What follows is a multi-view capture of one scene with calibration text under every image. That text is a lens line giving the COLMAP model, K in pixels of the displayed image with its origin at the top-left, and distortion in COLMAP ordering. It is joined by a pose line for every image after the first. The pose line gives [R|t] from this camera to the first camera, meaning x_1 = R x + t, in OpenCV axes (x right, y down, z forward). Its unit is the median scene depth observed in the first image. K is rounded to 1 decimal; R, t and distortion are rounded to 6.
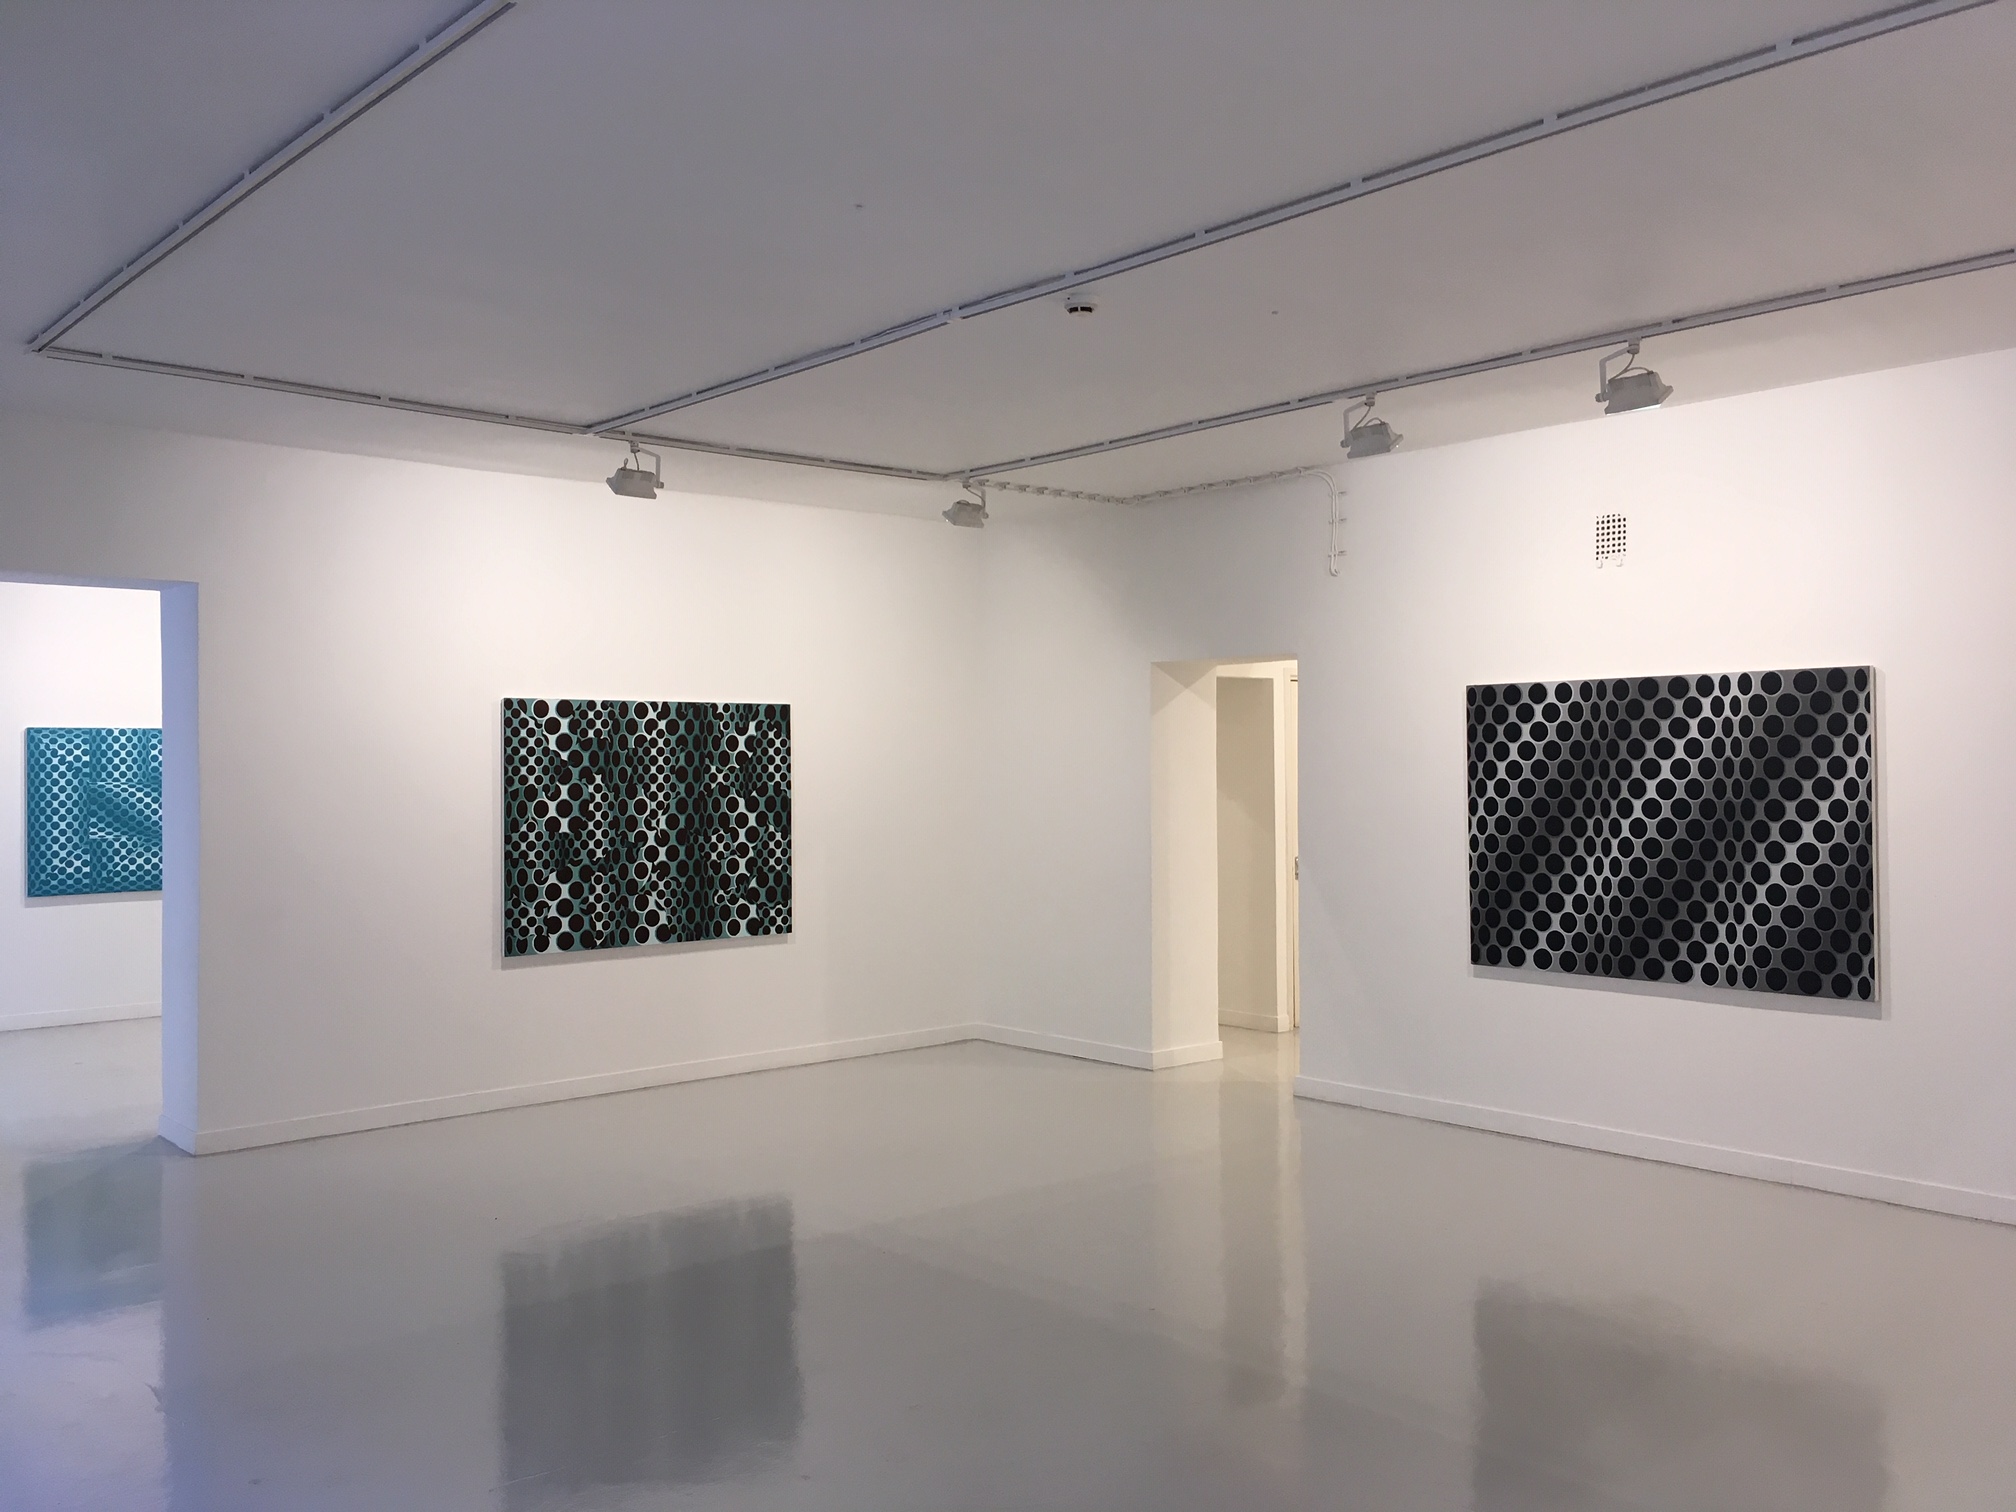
lens RADIAL K [[1707.0, 0, 1009.5], [0, 1707.0, 757.6], [0, 0, 1]] dist [0.059337, -0.001944]
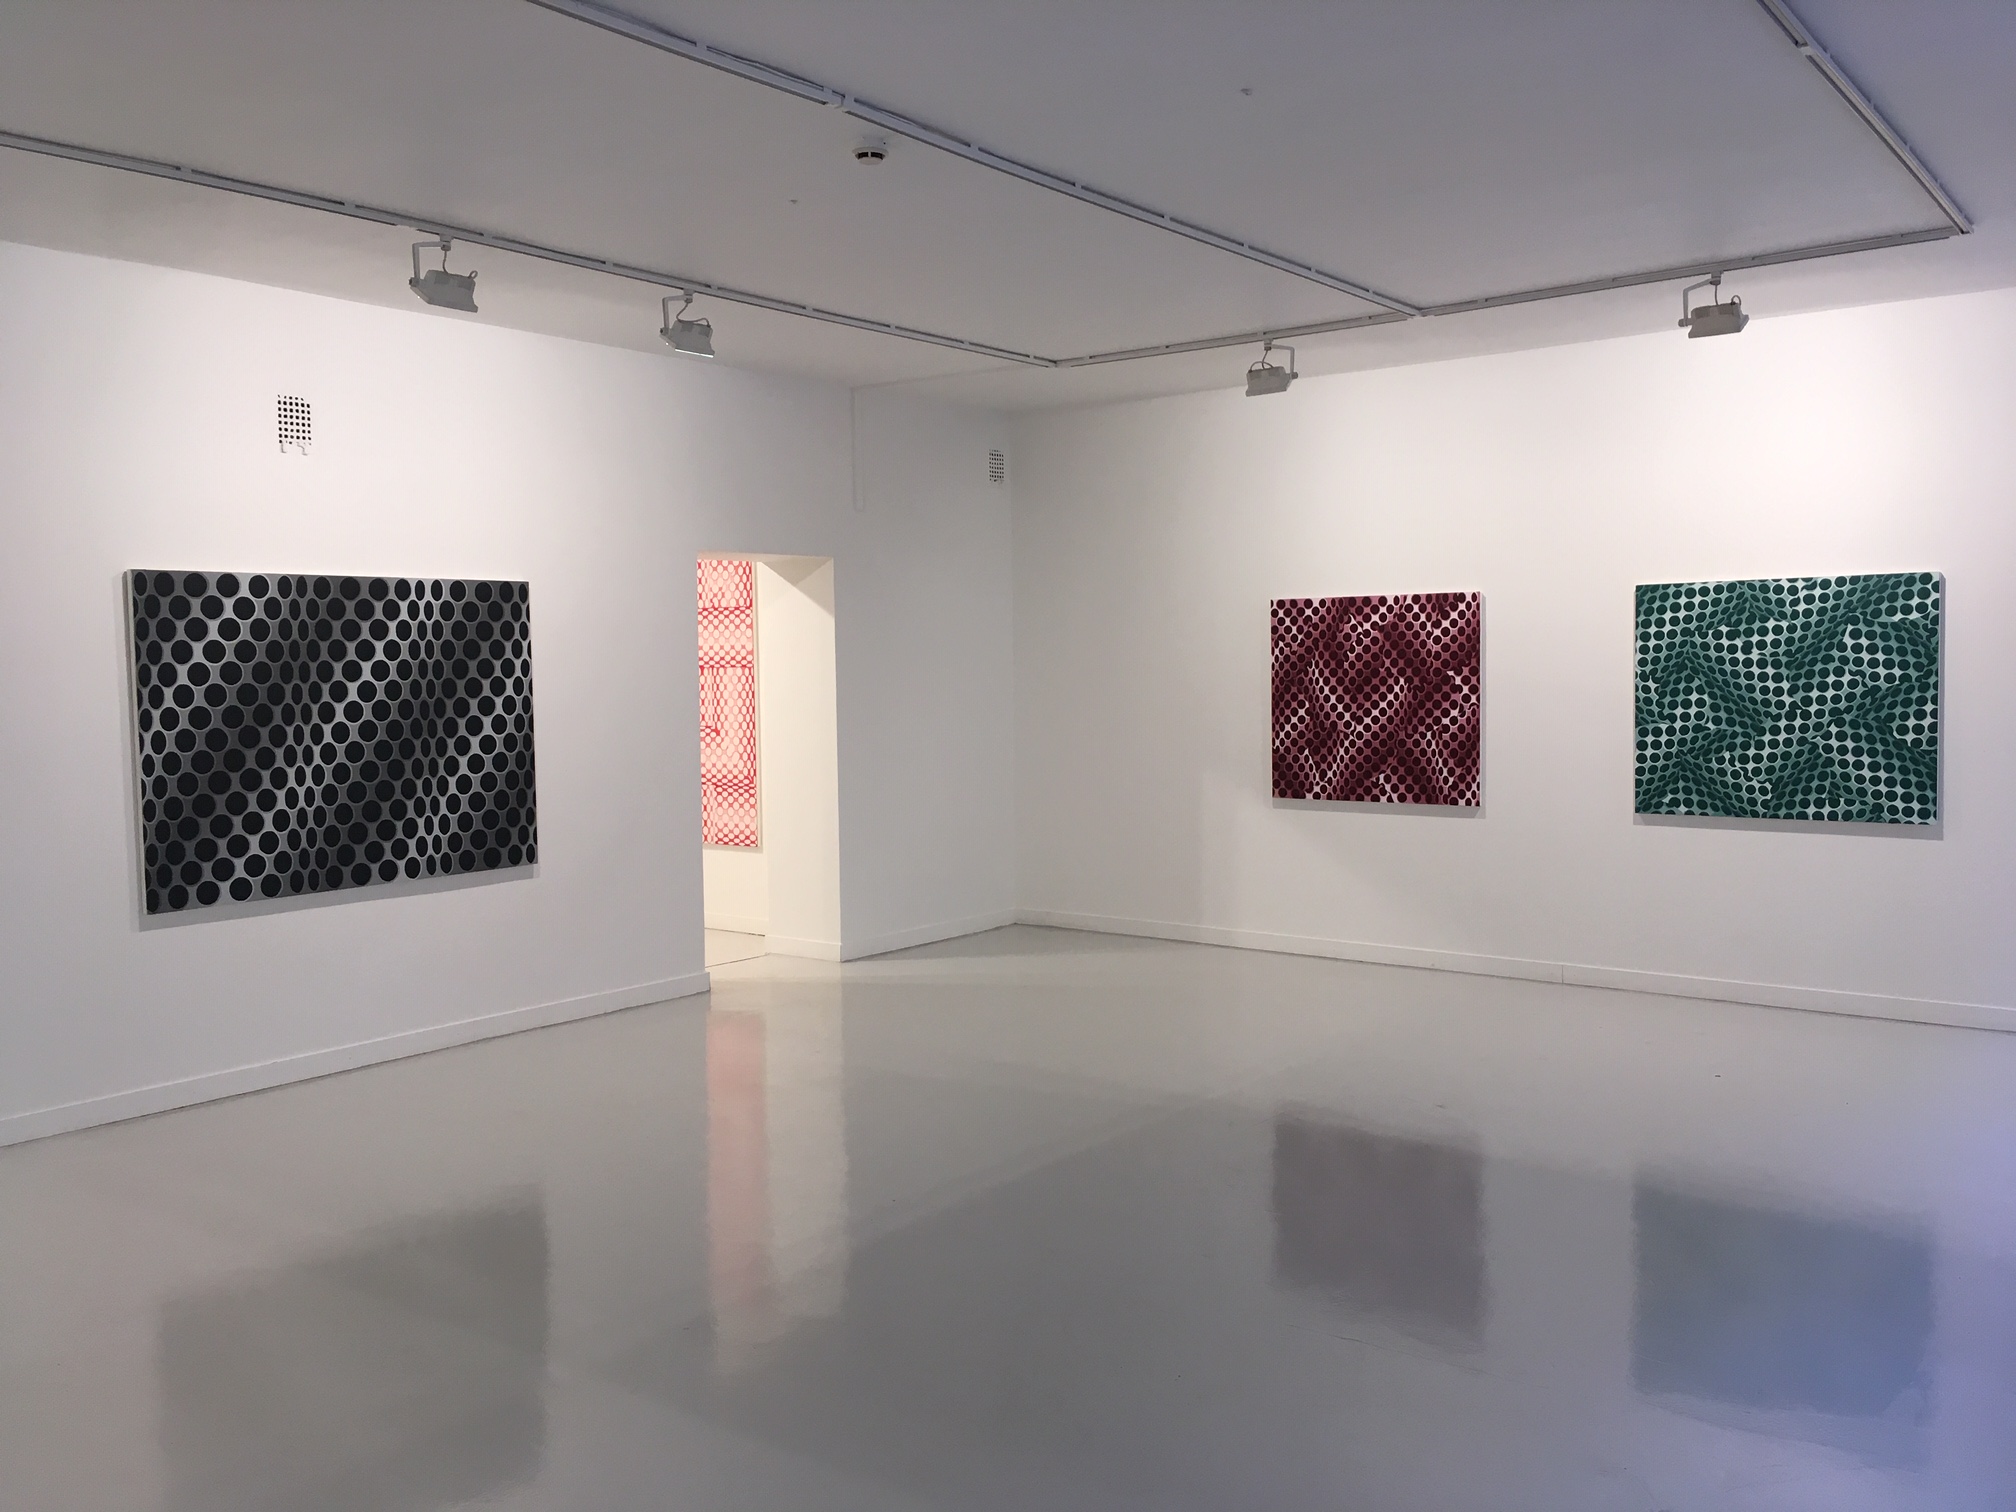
lens RADIAL K [[1707.0, 0, 1009.3], [0, 1707.0, 756.0], [0, 0, 1]] dist [0.059337, -0.001944]
pose [[-0.182895, -0.045822, 0.982064, -0.657791], [0.013717, 0.998697, 0.049153, 0.011745], [-0.983037, 0.022461, -0.182028, 0.811934]]
